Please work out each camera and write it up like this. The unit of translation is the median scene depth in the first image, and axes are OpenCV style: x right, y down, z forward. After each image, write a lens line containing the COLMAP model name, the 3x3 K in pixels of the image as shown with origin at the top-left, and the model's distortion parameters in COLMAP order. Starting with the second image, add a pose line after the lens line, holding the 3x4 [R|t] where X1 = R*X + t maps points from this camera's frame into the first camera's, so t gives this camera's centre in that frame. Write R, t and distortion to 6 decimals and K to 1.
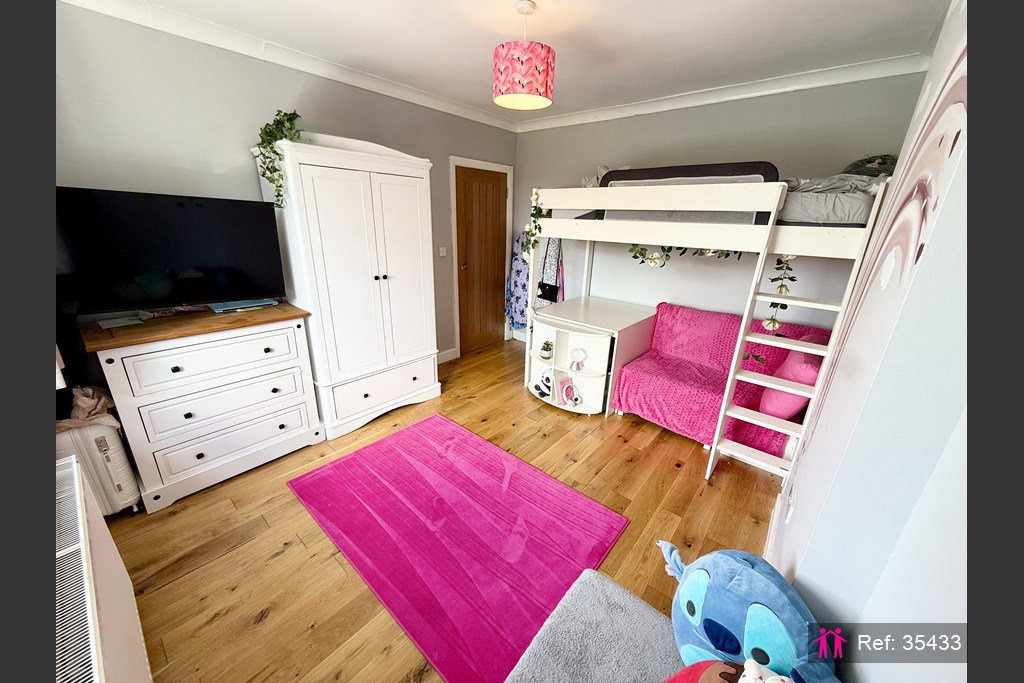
lens RADIAL K [[364.5, 0, 510.7], [0, 364.5, 345.8], [0, 0, 1]] dist [0.000863, 0.000111]
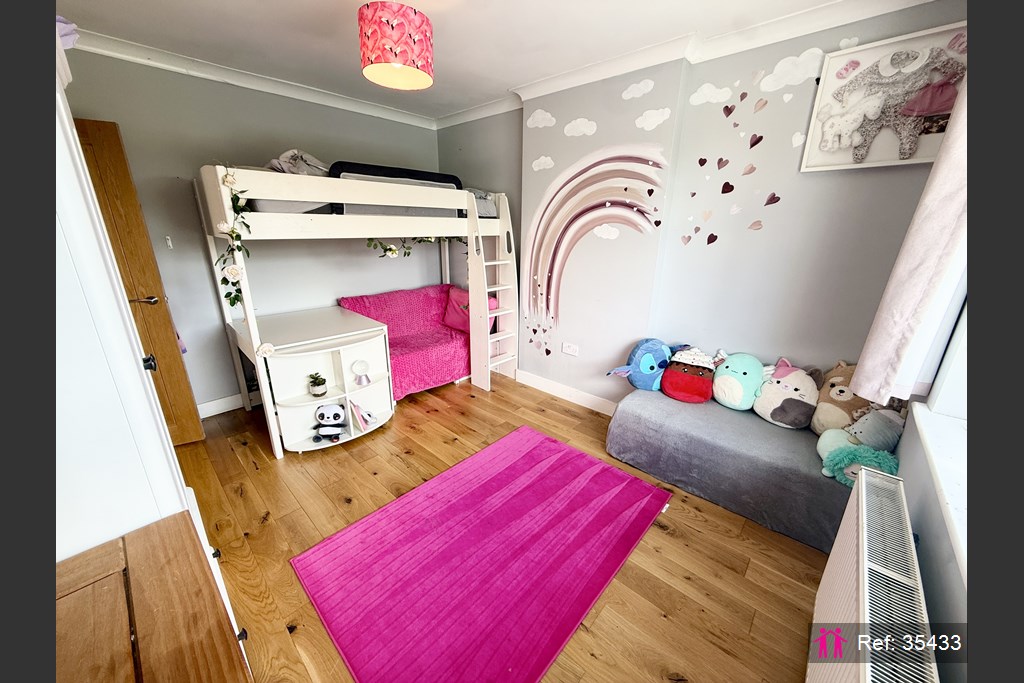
lens RADIAL K [[357.5, 0, 514.5], [0, 357.5, 348.7], [0, 0, 1]] dist [-0.000386, 0.000017]
pose [[0.033813, -0.346305, 0.937513, -0.699477], [0.331275, 0.888902, 0.316401, -0.194320], [-0.942928, 0.299876, 0.144778, 0.585088]]
